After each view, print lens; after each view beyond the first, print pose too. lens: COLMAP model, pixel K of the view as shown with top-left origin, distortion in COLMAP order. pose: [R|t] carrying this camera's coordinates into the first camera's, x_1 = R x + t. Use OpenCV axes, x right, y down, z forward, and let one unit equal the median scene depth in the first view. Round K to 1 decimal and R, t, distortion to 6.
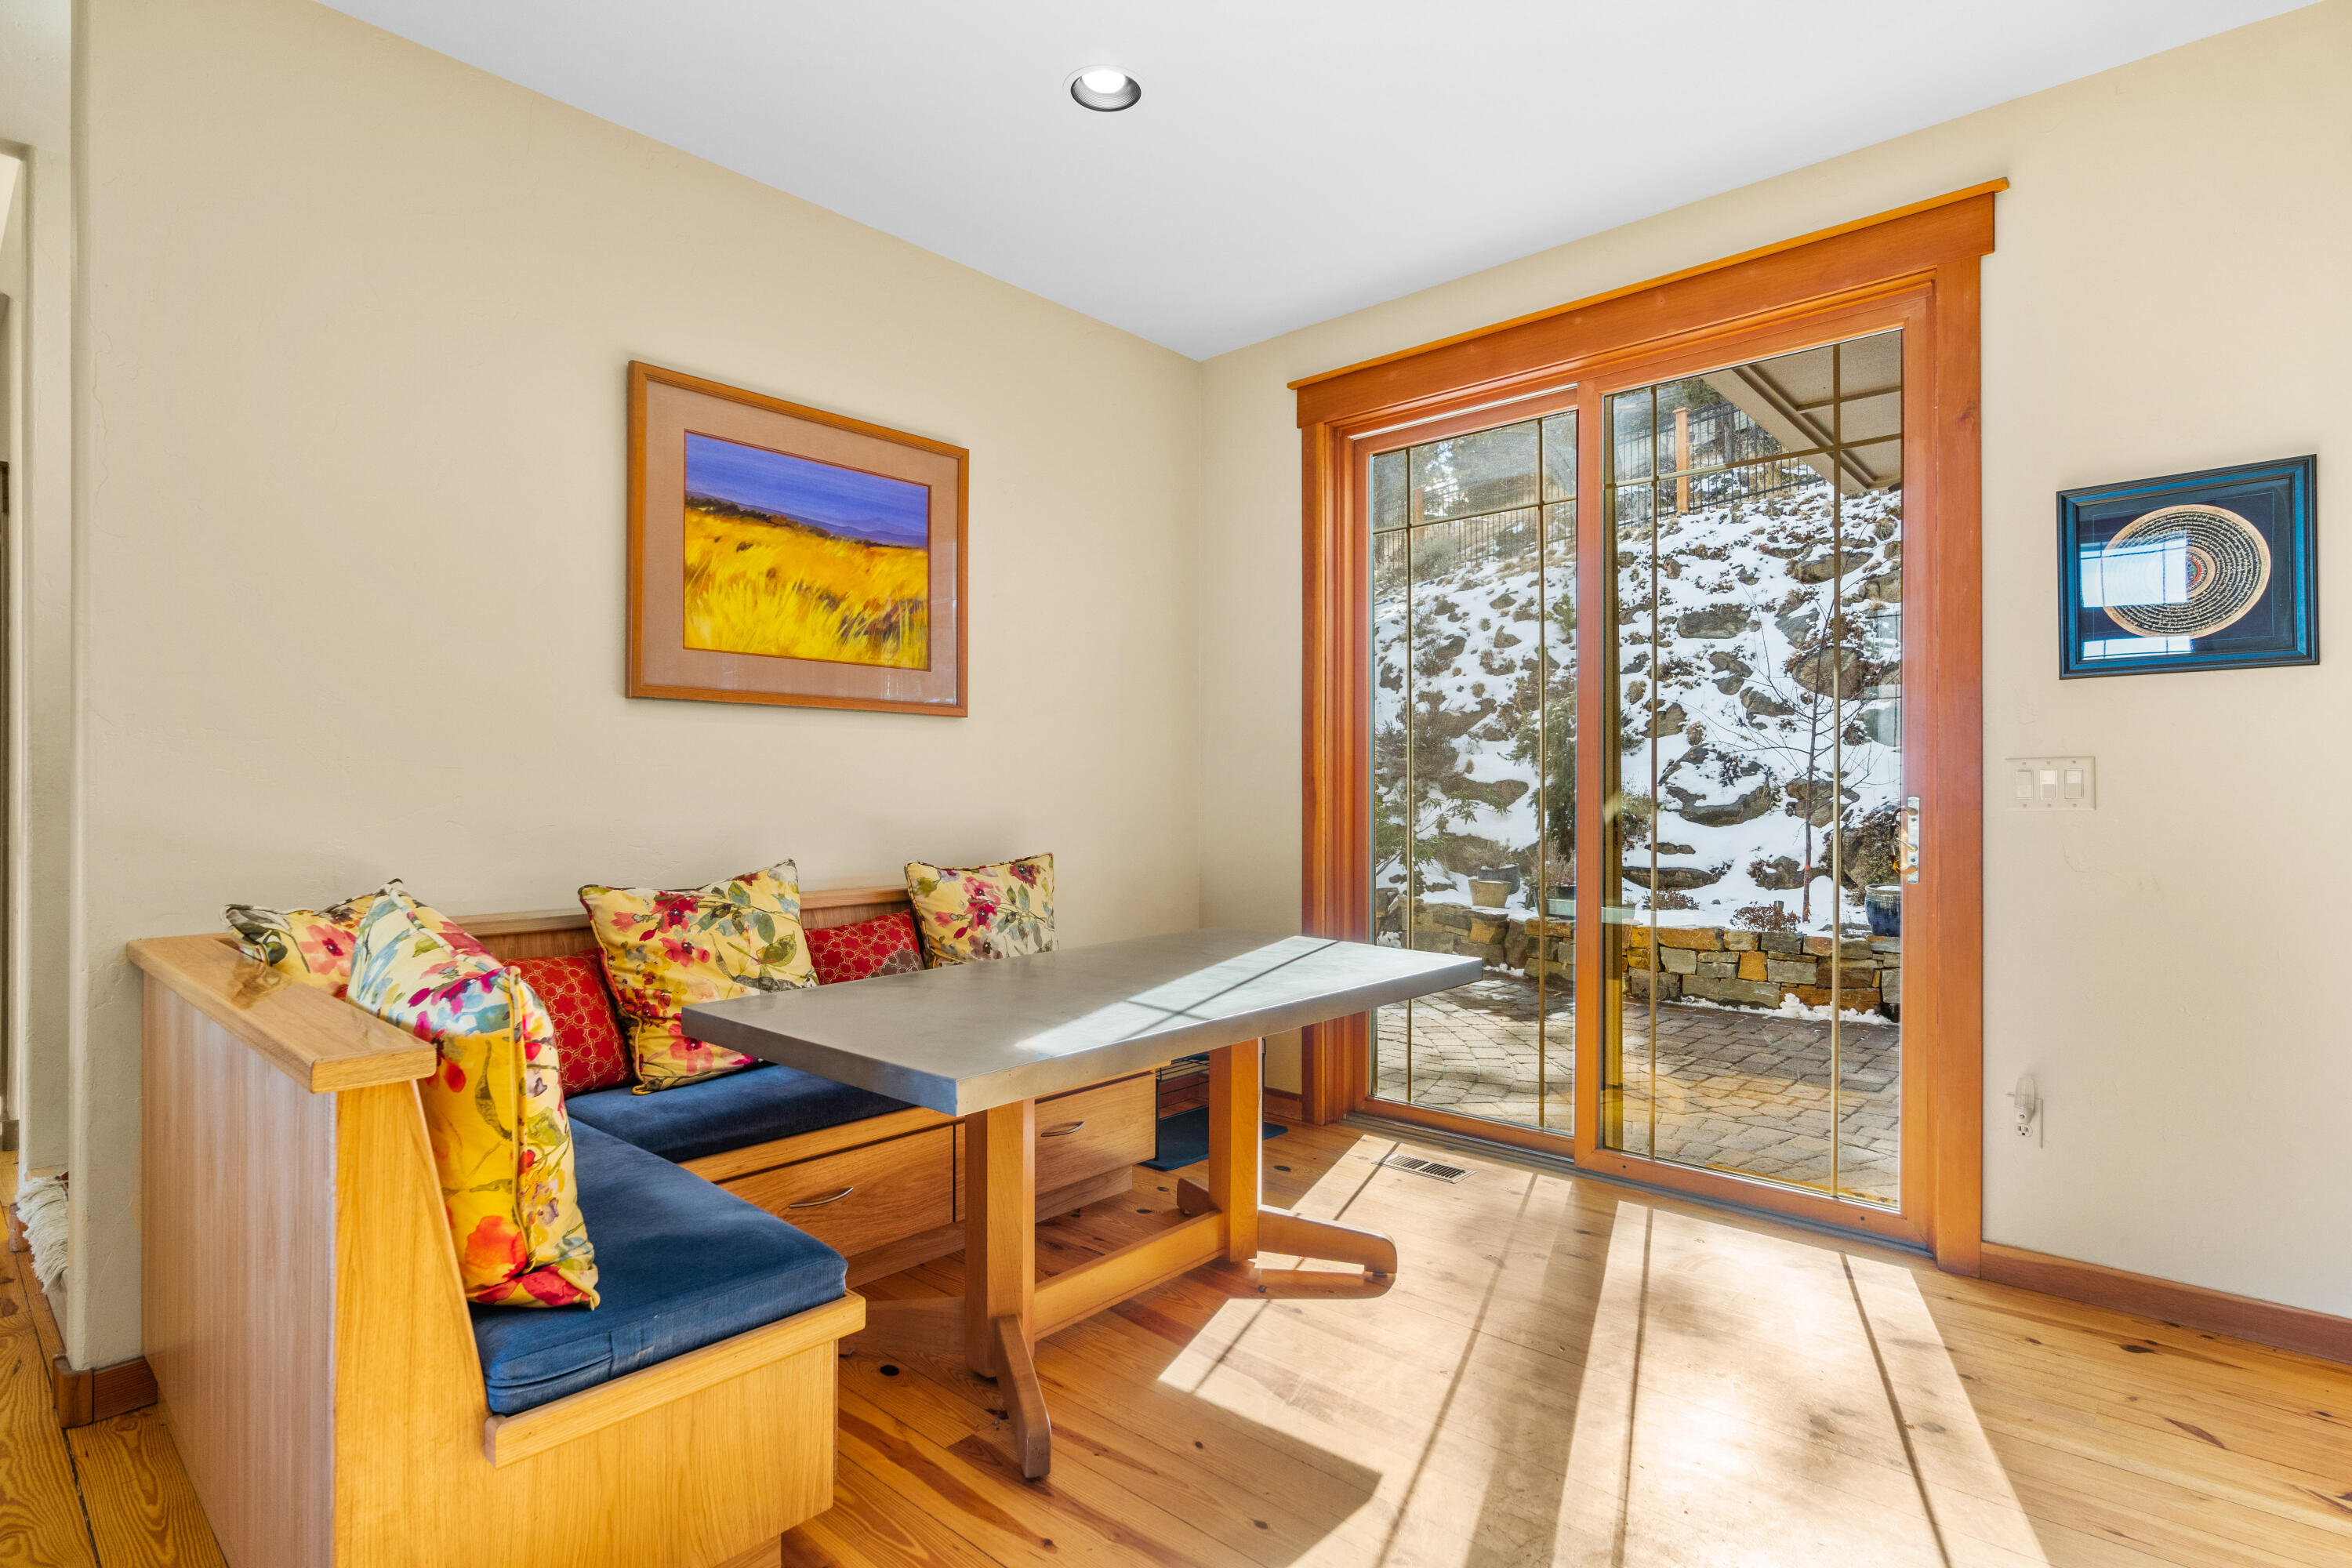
lens RADIAL K [[1173.3, 0, 1178.4], [0, 1173.3, 790.2], [0, 0, 1]] dist [-0.002603, -0.000070]
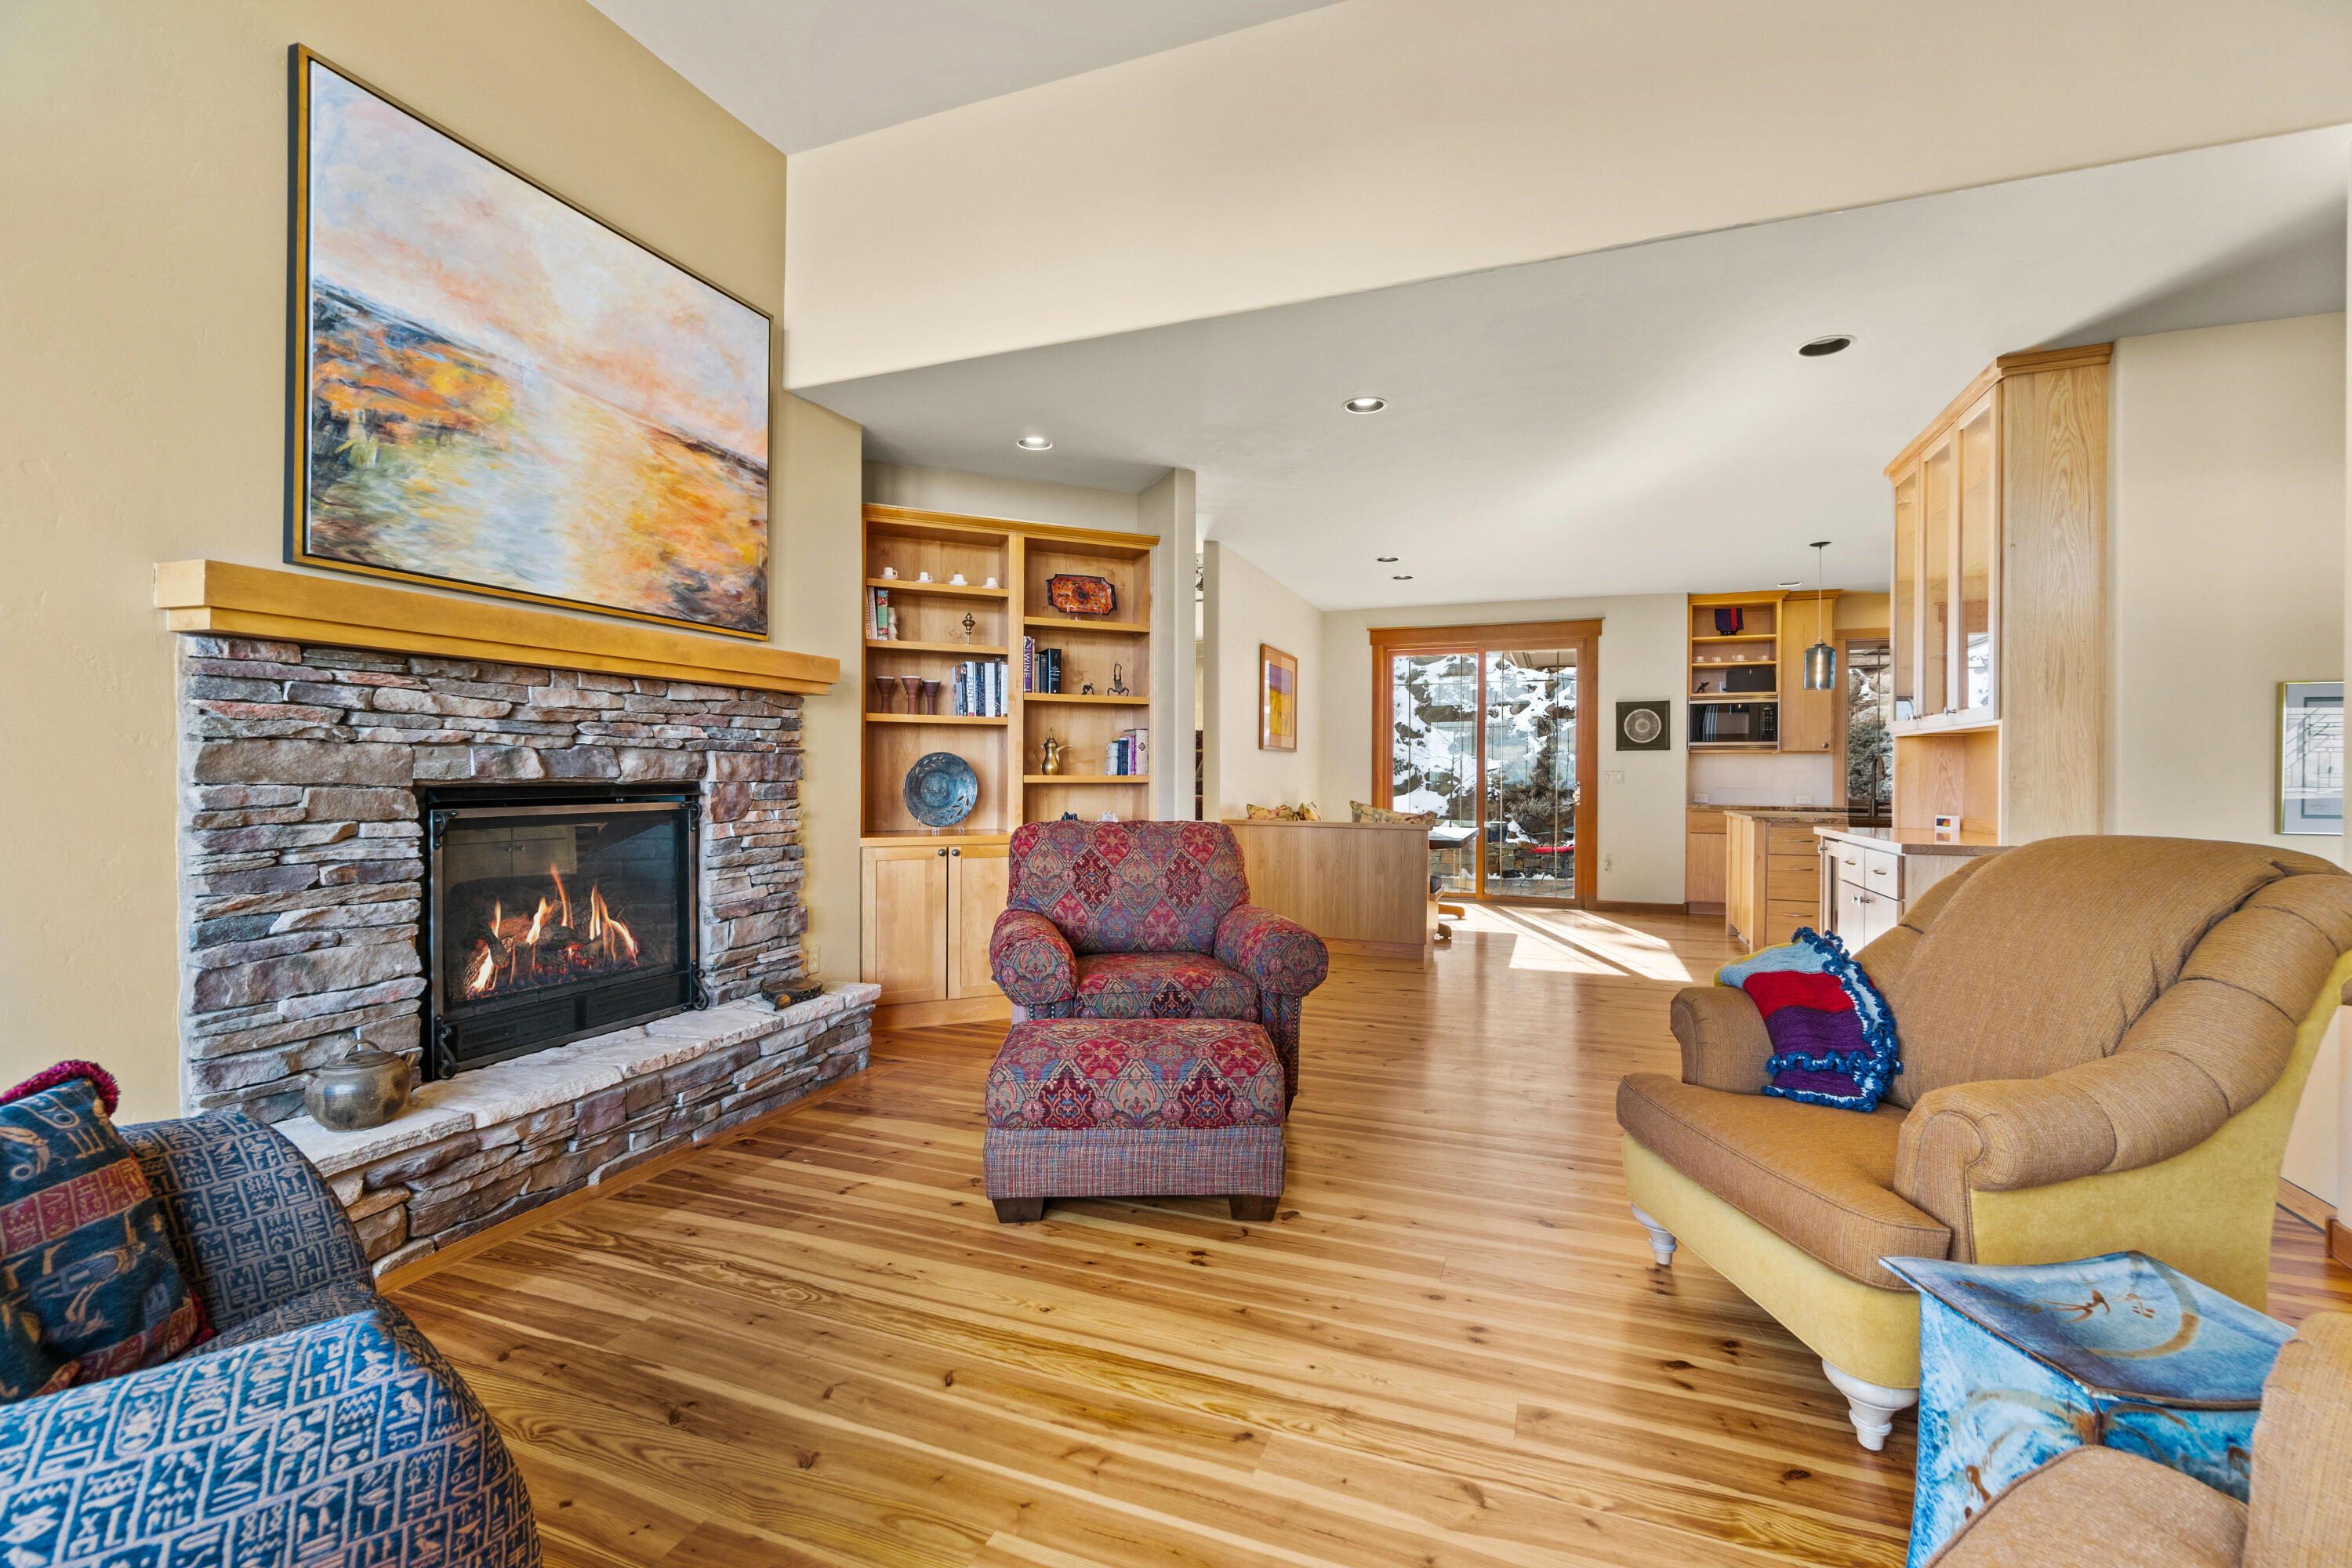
lens RADIAL K [[1006.5, 0, 1178.3], [0, 1006.5, 781.1], [0, 0, 1]] dist [-0.008615, 0.001939]
pose [[0.932637, -0.001665, 0.360812, -1.148454], [-0.000361, 0.999985, 0.005547, -0.008441], [-0.360816, -0.005304, 0.932622, -1.005462]]
